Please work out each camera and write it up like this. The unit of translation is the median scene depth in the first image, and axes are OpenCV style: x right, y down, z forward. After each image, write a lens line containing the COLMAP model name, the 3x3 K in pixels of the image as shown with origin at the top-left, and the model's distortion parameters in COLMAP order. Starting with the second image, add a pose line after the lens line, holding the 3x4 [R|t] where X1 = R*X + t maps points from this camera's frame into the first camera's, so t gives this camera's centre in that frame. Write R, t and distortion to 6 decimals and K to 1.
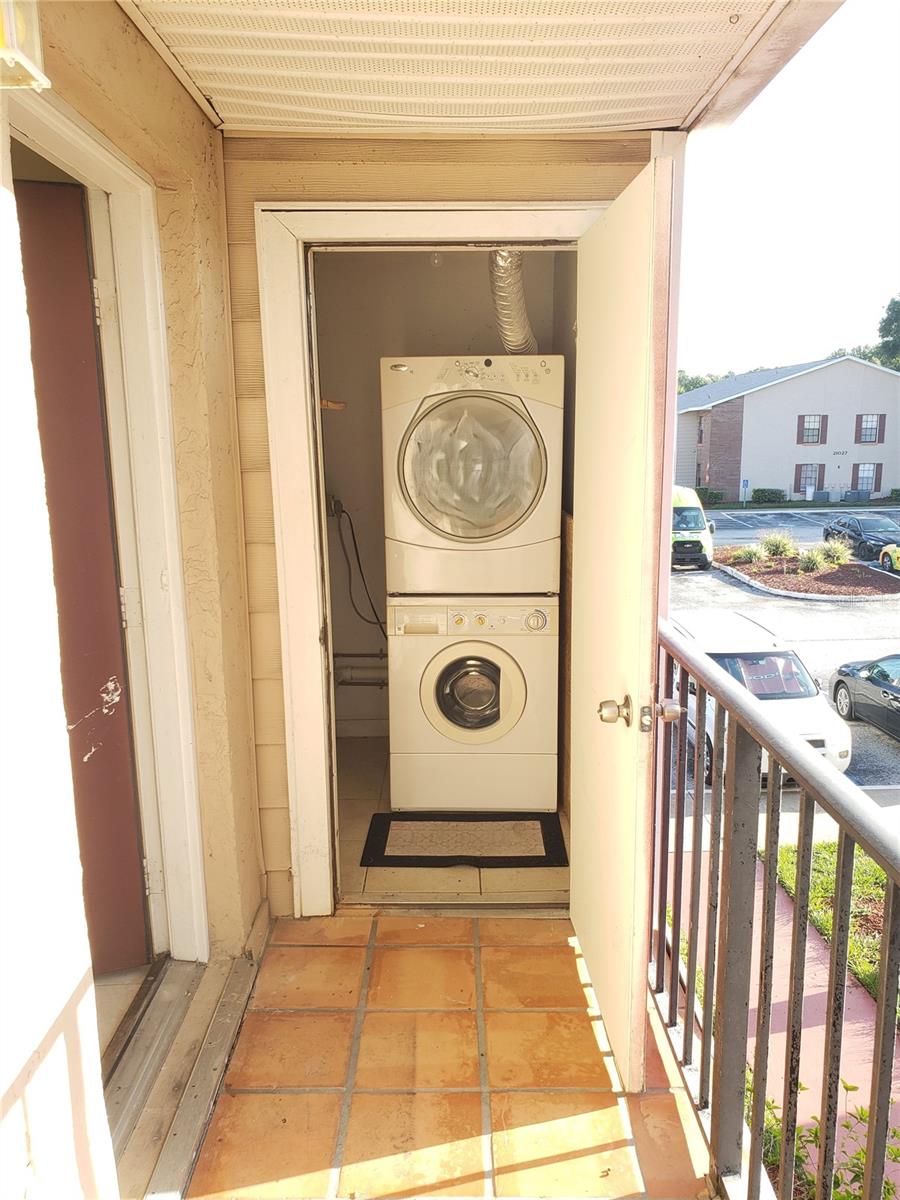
lens RADIAL K [[910.0, 0, 452.1], [0, 910.0, 599.5], [0, 0, 1]] dist [-0.023901, -0.000389]
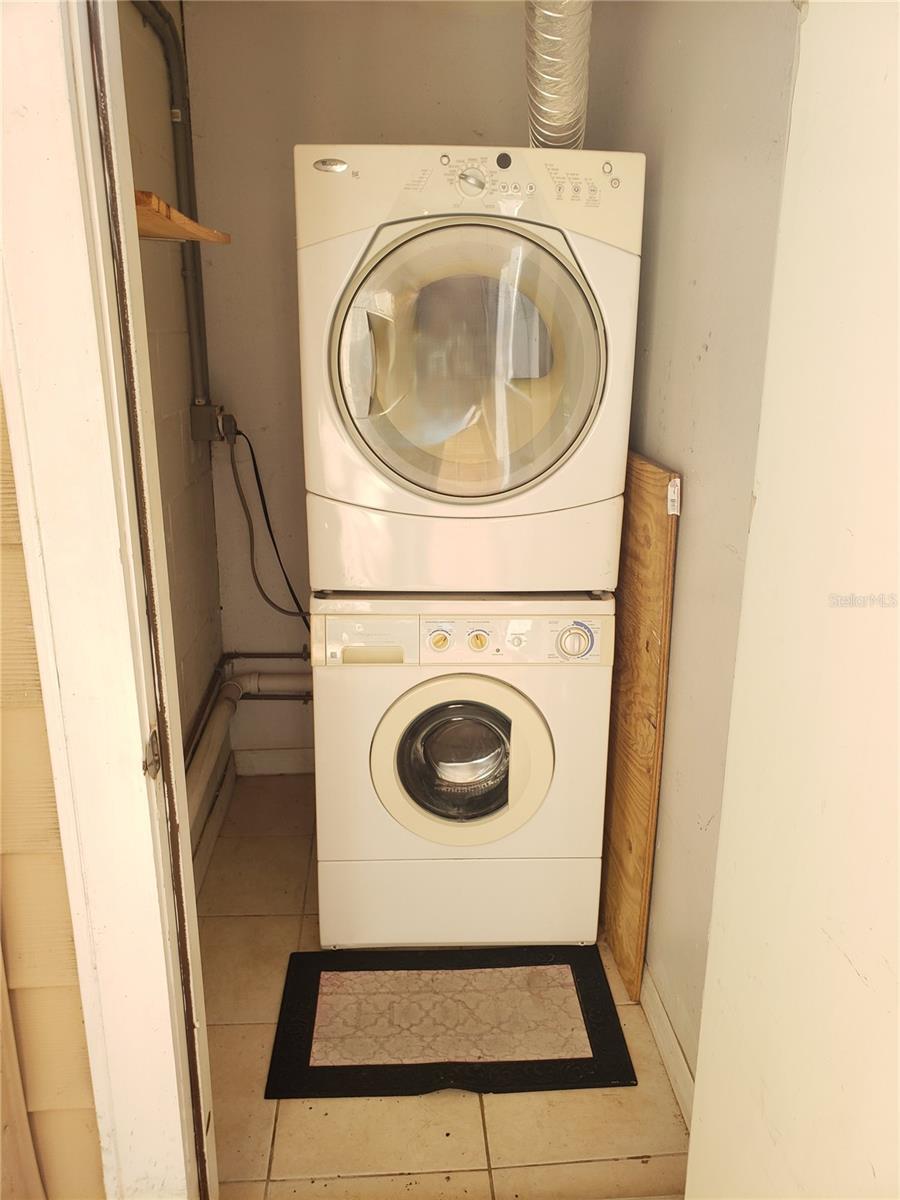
lens RADIAL K [[910.0, 0, 474.9], [0, 910.0, 595.9], [0, 0, 1]] dist [-0.023901, -0.000389]
pose [[0.995022, 0.000884, 0.099651, -0.027466], [-0.010811, 0.995016, 0.099125, -0.061416], [-0.099067, -0.099709, 0.990073, 0.449216]]
